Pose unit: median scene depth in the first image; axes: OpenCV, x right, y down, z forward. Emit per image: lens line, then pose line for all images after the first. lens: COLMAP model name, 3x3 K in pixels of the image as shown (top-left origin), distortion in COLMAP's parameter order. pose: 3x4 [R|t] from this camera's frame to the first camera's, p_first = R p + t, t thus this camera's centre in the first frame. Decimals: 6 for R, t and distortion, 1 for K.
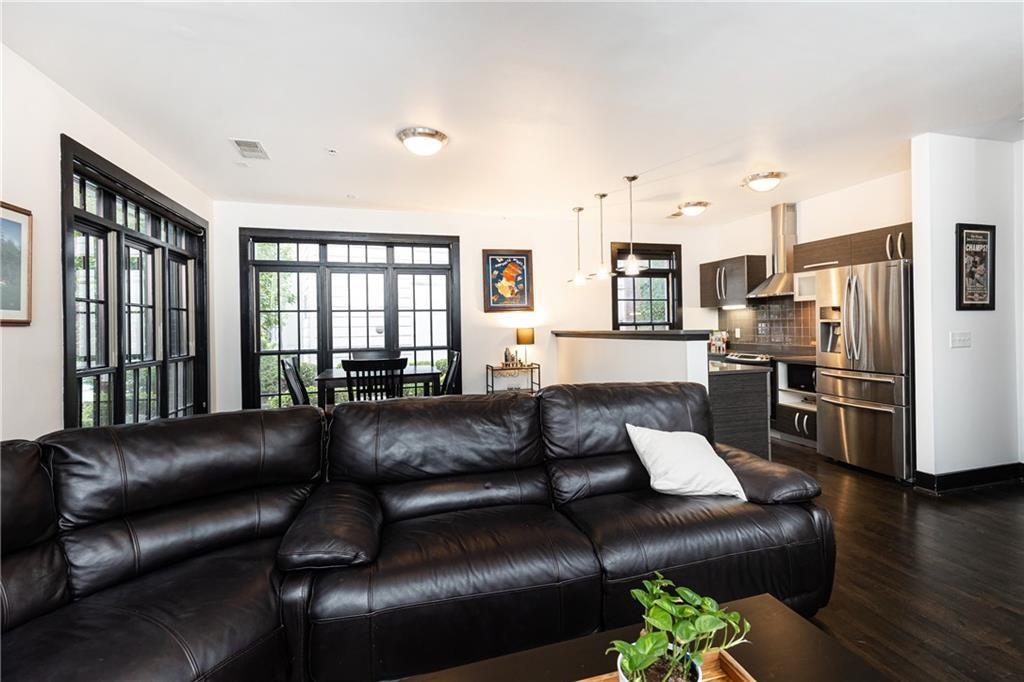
lens RADIAL K [[494.3, 0, 537.6], [0, 494.3, 323.9], [0, 0, 1]] dist [0.000463, -0.000130]
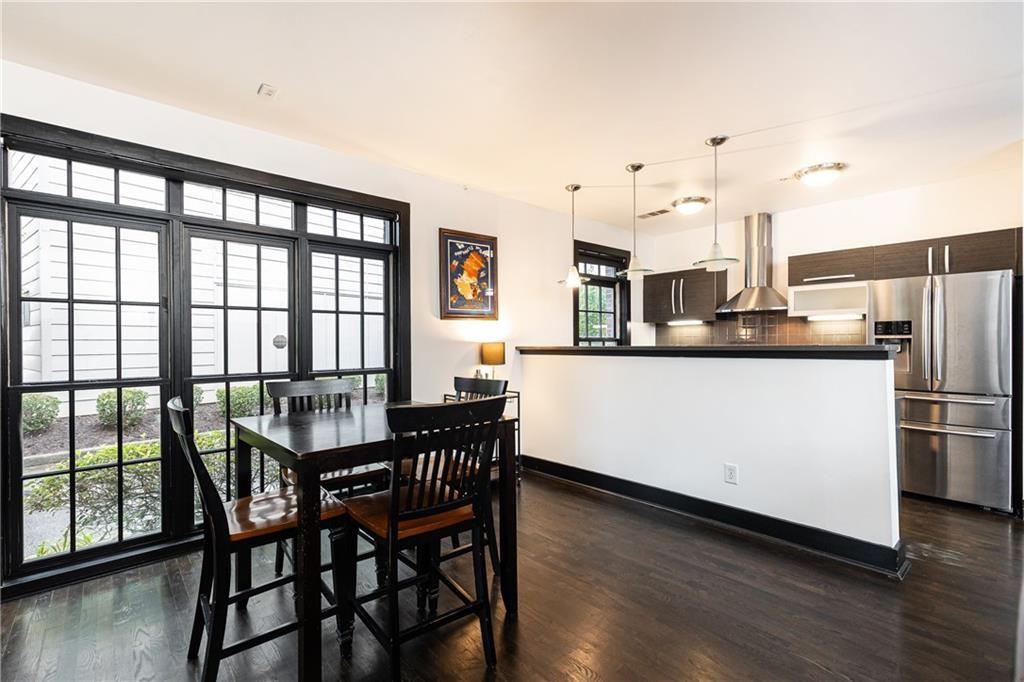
lens RADIAL K [[459.2, 0, 508.6], [0, 459.2, 346.1], [0, 0, 1]] dist [0.001357, -0.000690]
pose [[0.915551, 0.008763, 0.402107, -0.278343], [-0.012045, 0.999912, 0.005636, 0.010359], [-0.402022, -0.010003, 0.915575, 0.367047]]
